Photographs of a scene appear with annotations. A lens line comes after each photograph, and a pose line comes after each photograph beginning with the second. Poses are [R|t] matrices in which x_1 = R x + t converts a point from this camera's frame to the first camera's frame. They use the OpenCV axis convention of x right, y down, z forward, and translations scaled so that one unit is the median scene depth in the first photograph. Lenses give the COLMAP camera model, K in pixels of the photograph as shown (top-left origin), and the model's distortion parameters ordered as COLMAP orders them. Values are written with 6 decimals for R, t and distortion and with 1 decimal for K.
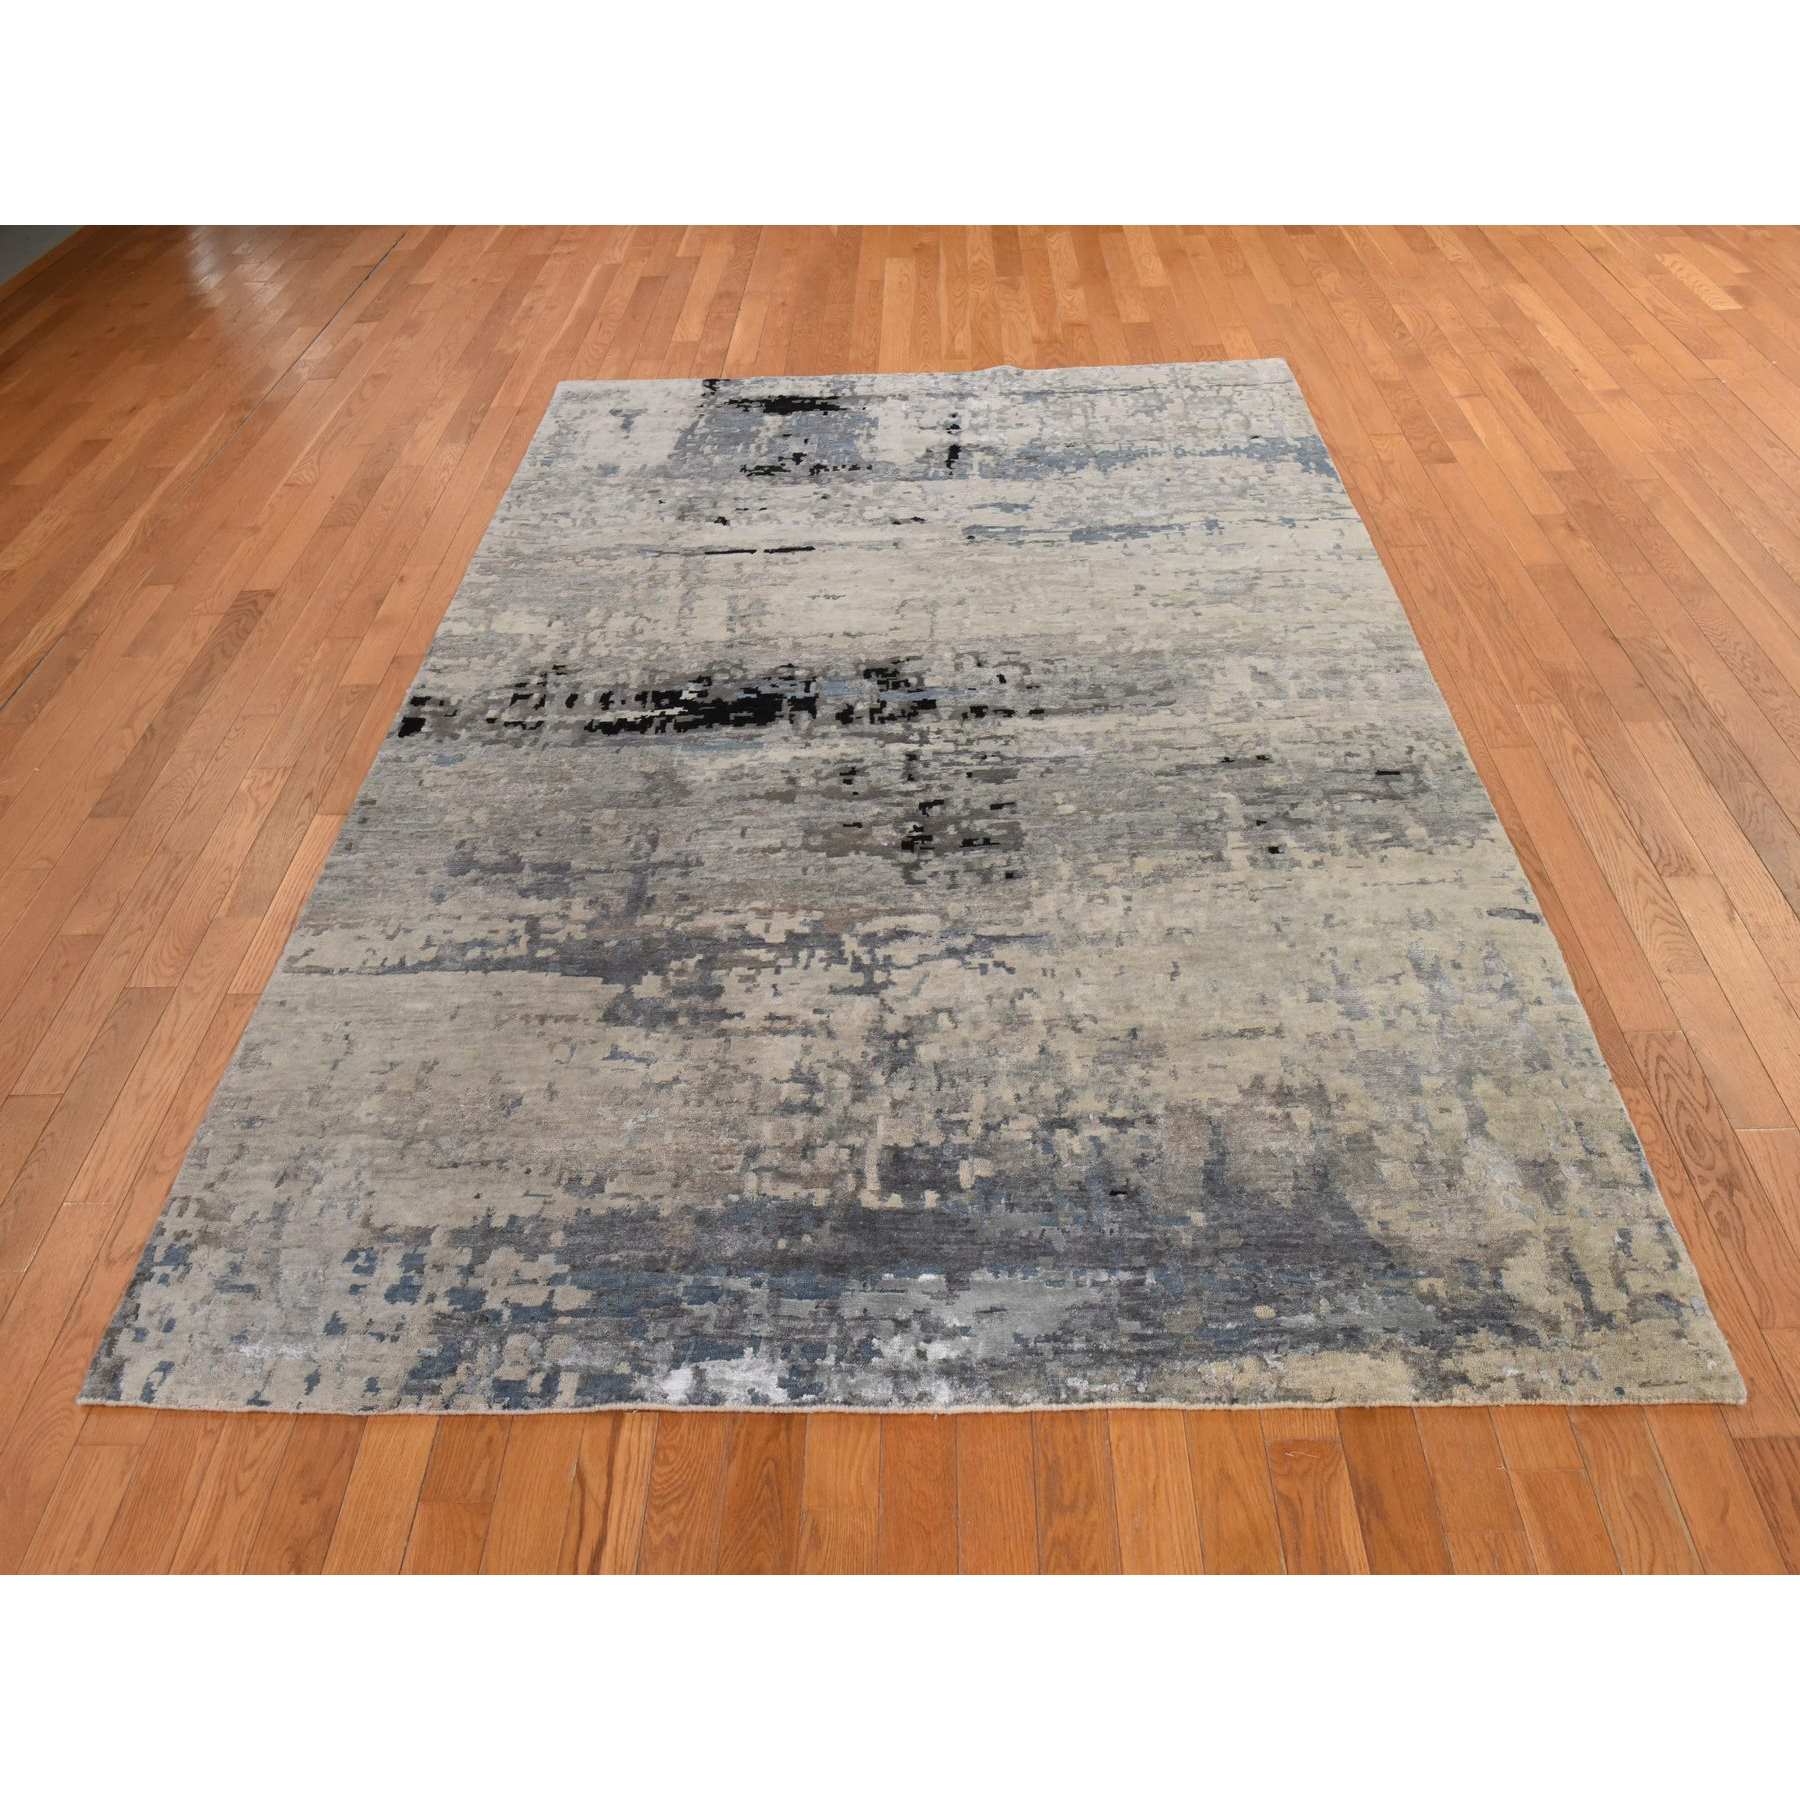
lens RADIAL K [[1218.1, 0, 900.0], [0, 1218.1, 900.0], [0, 0, 1]] dist [-0.025807, -0.003904]
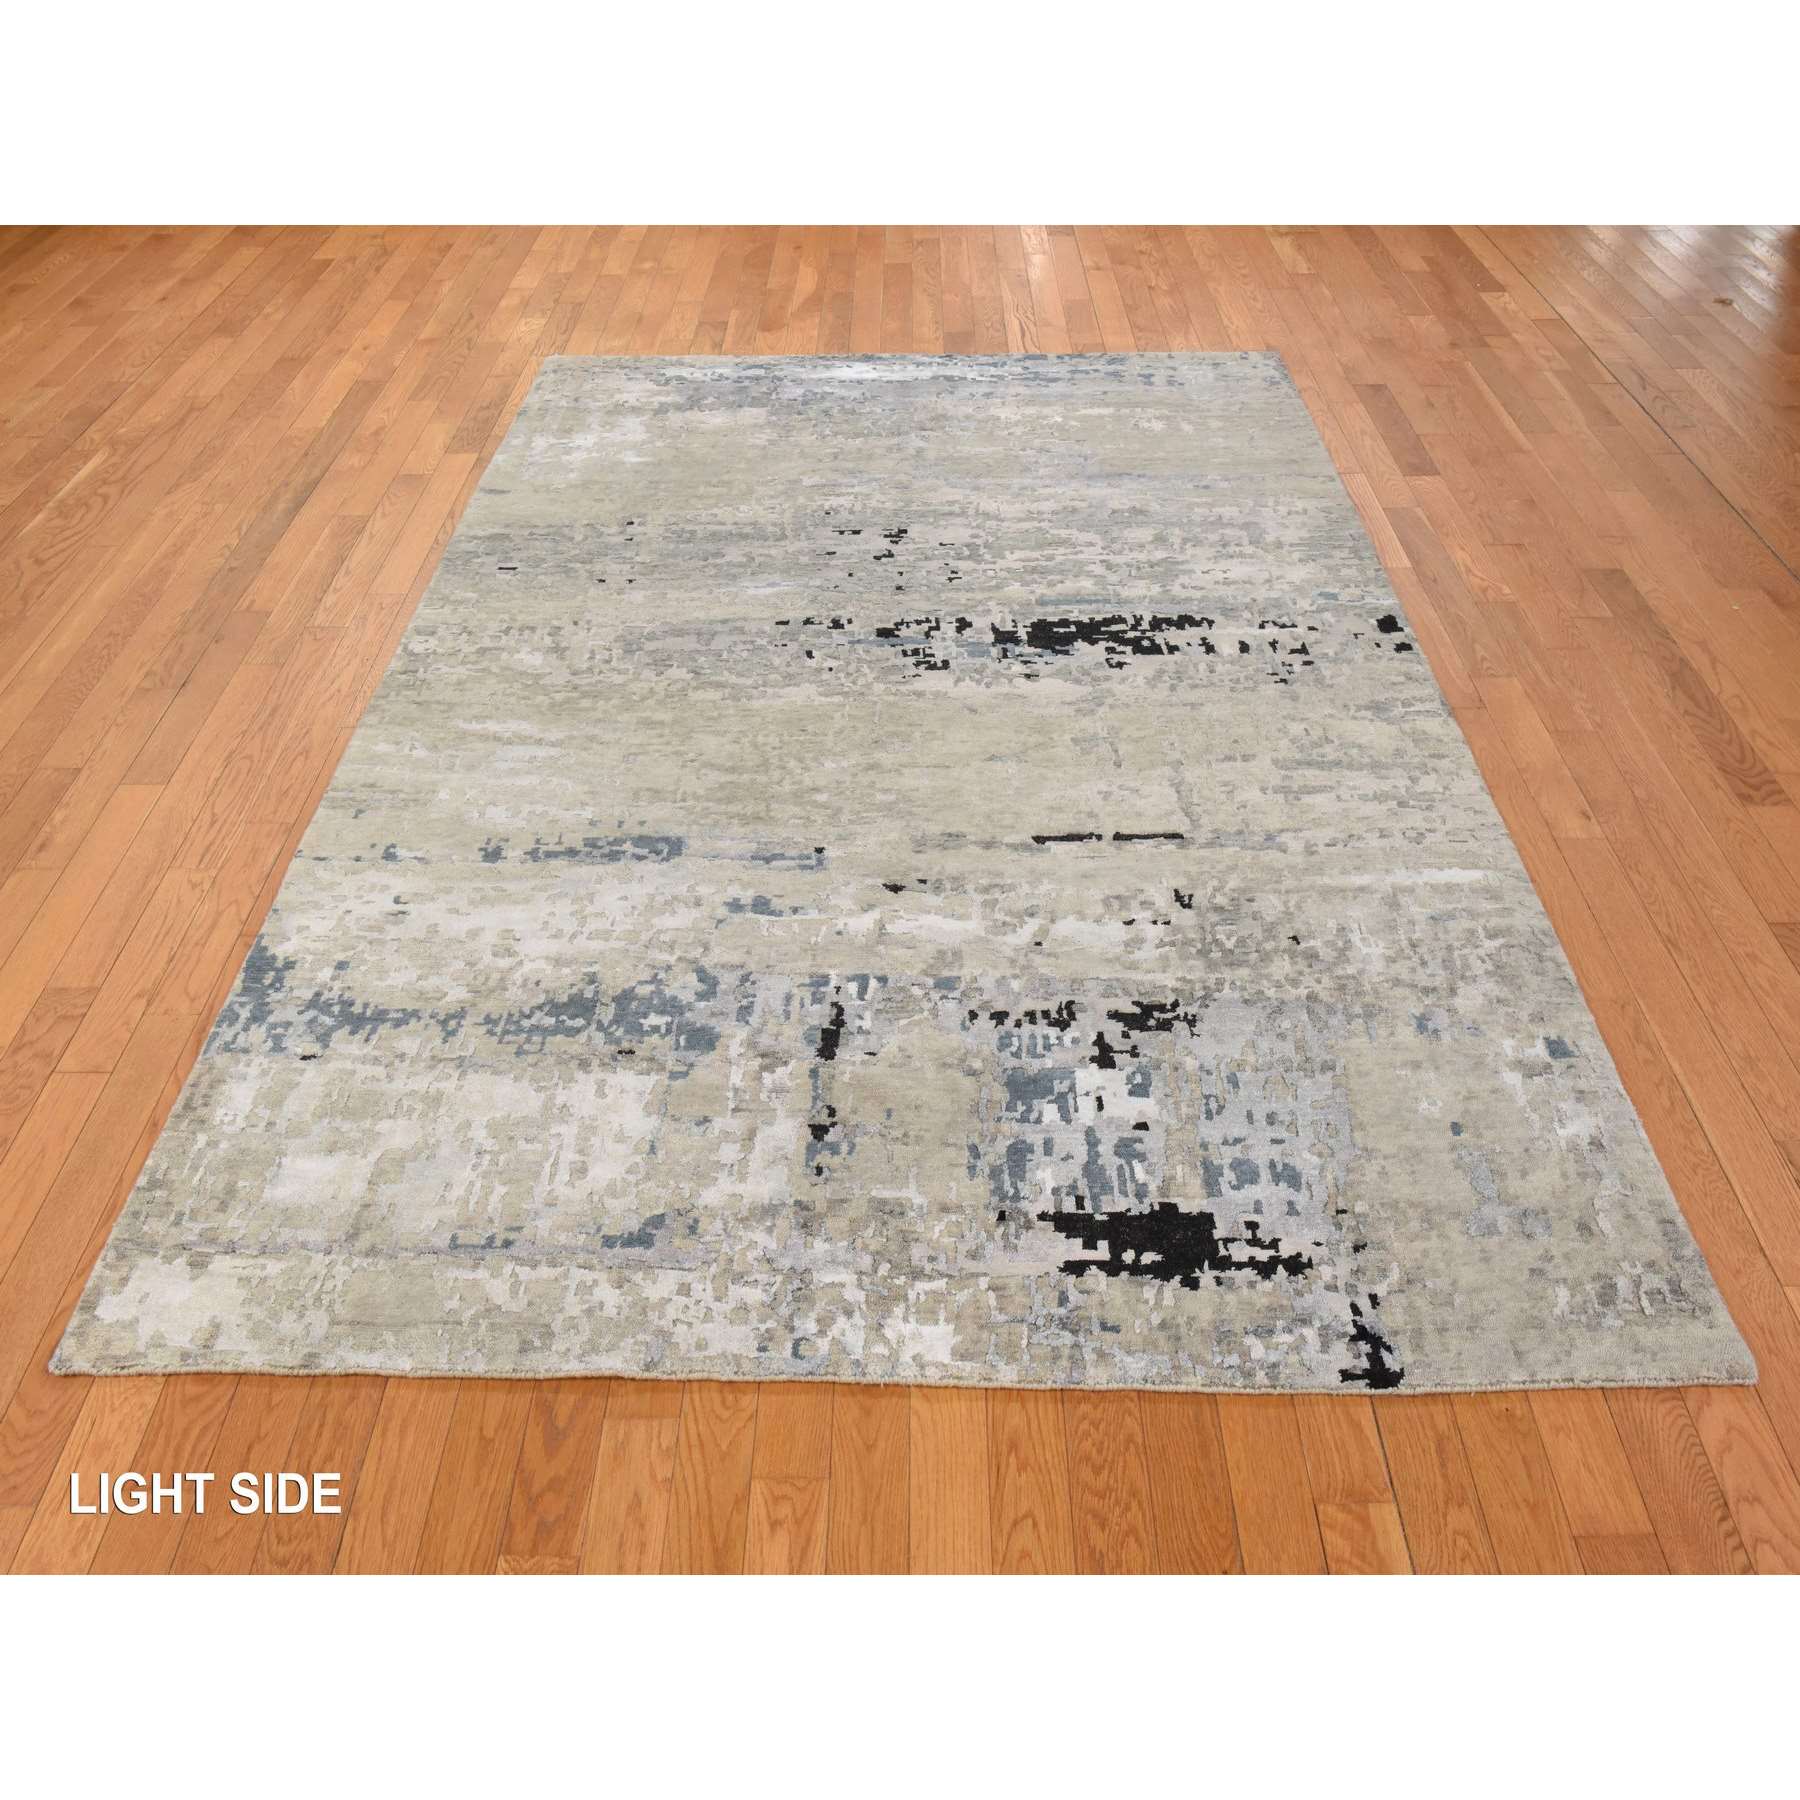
lens RADIAL K [[1218.1, 0, 900.0], [0, 1218.1, 900.0], [0, 0, 1]] dist [-0.025807, -0.003904]
pose [[-0.998162, 0.047663, 0.037418, -0.019704], [0.033892, -0.072753, 0.996774, -1.304769], [0.050231, 0.996210, 0.071004, 1.243286]]
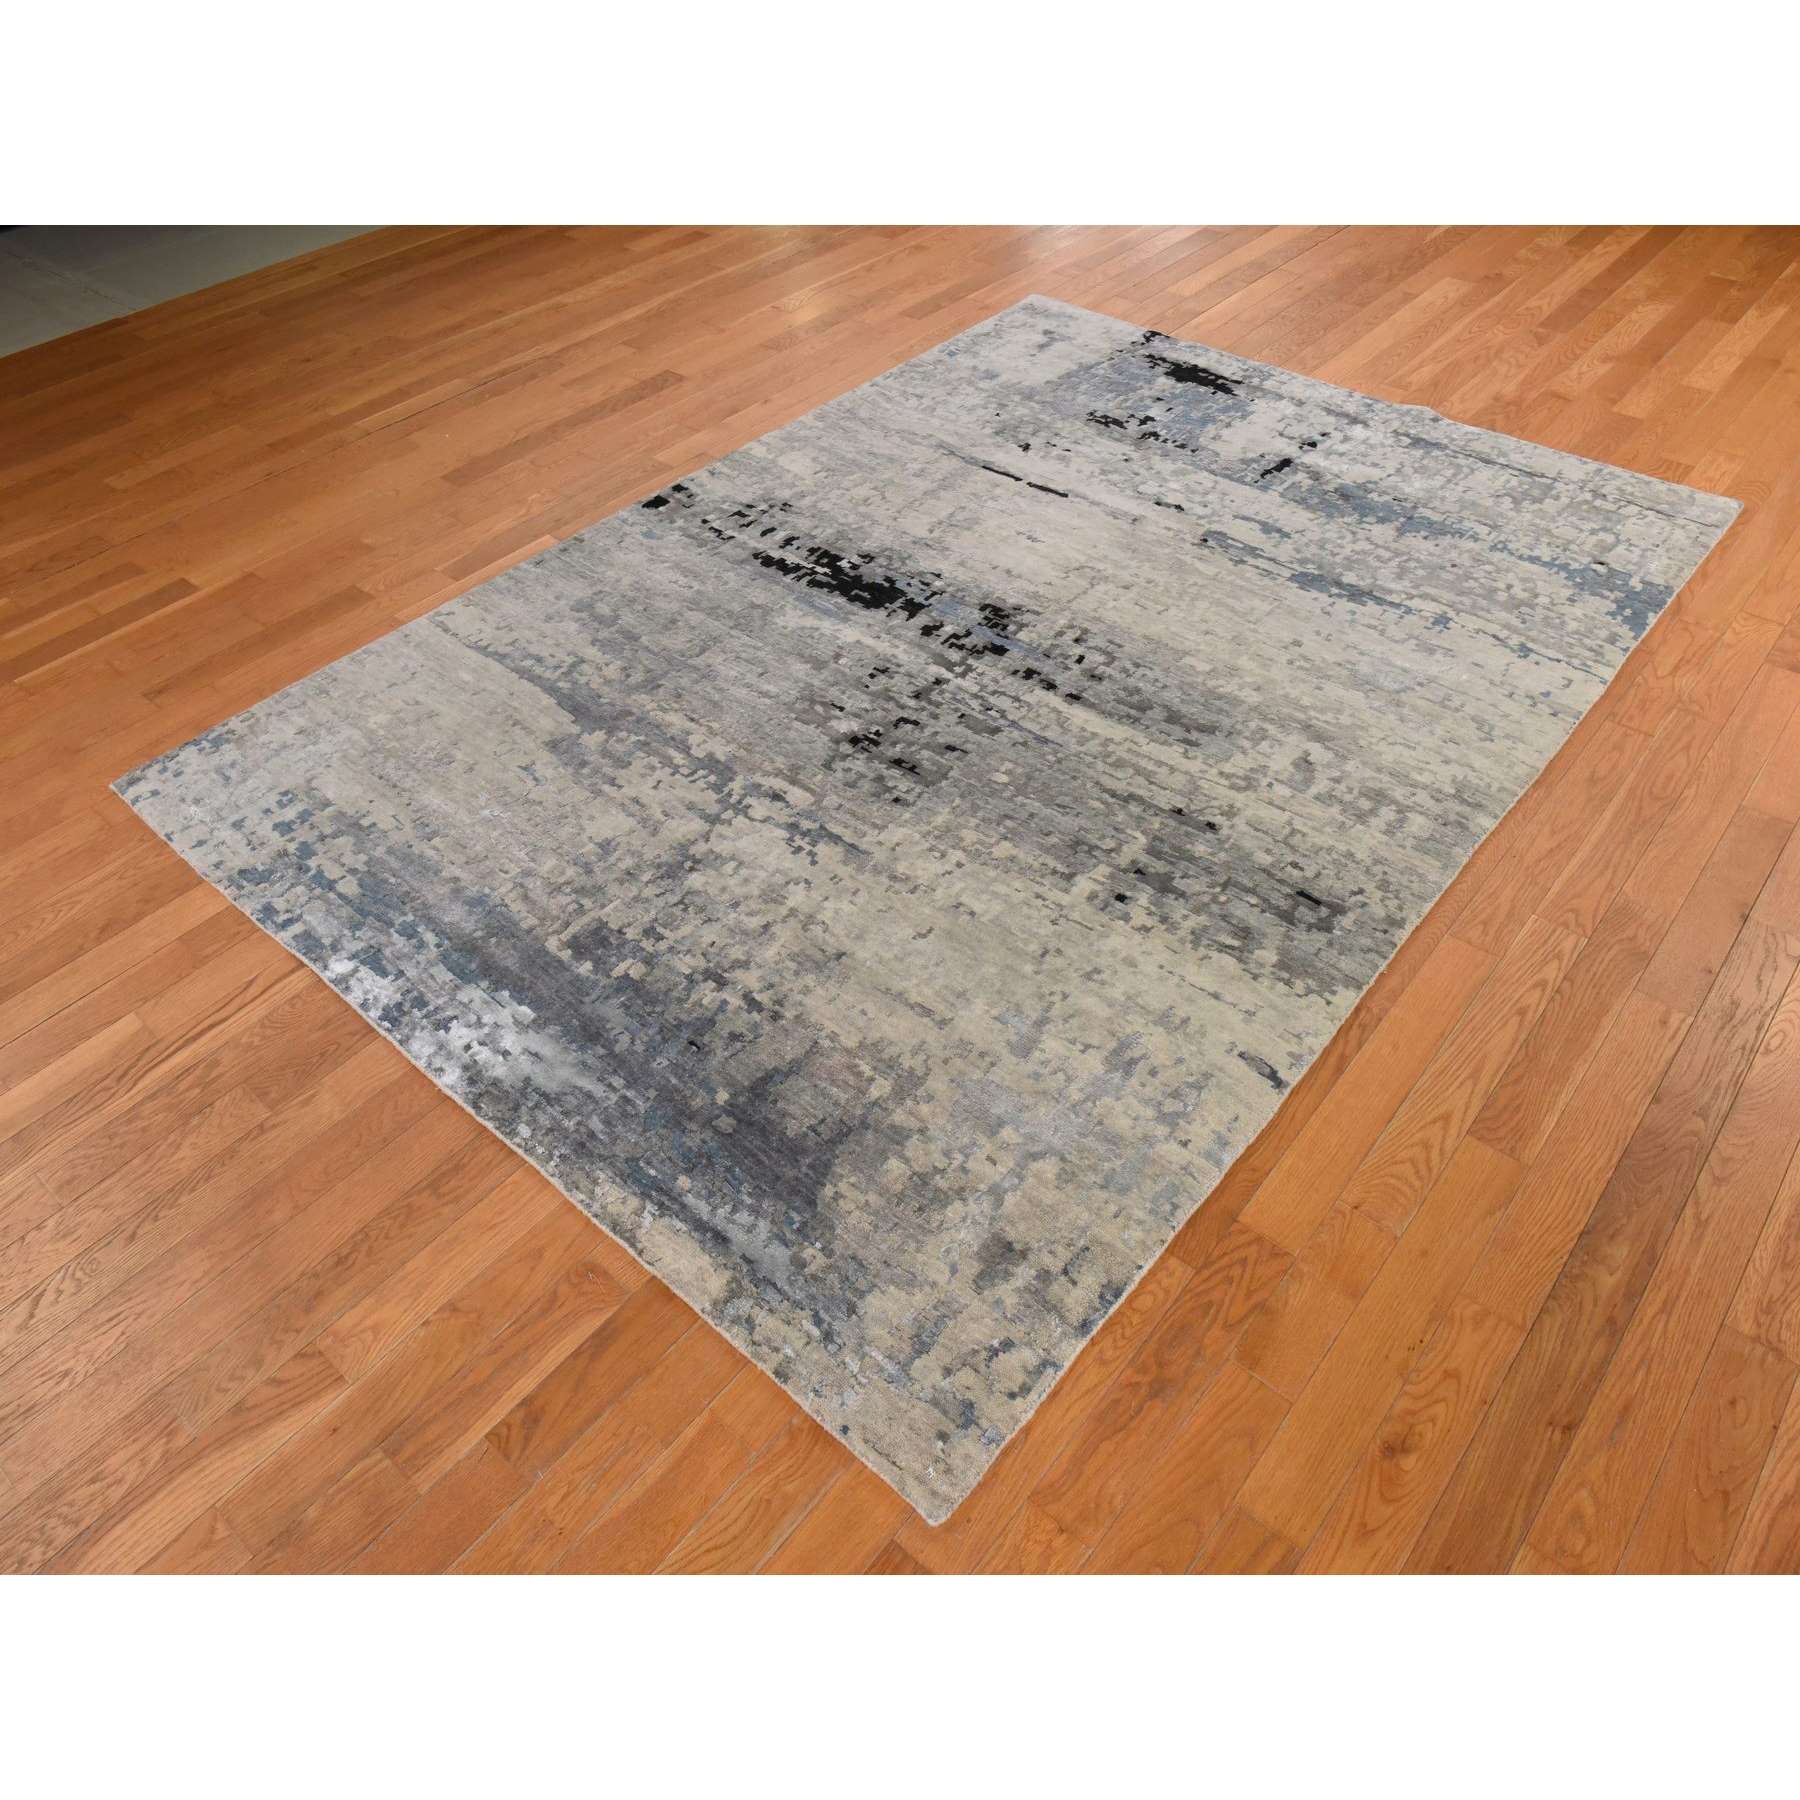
lens RADIAL K [[1262.4, 0, 931.8], [0, 1262.4, 903.1], [0, 0, 1]] dist [-0.024187, -0.003556]
pose [[0.773838, 0.472177, -0.422165, 0.573781], [-0.465692, 0.875922, 0.126065, -0.087311], [0.429309, 0.099045, 0.897710, 0.036791]]
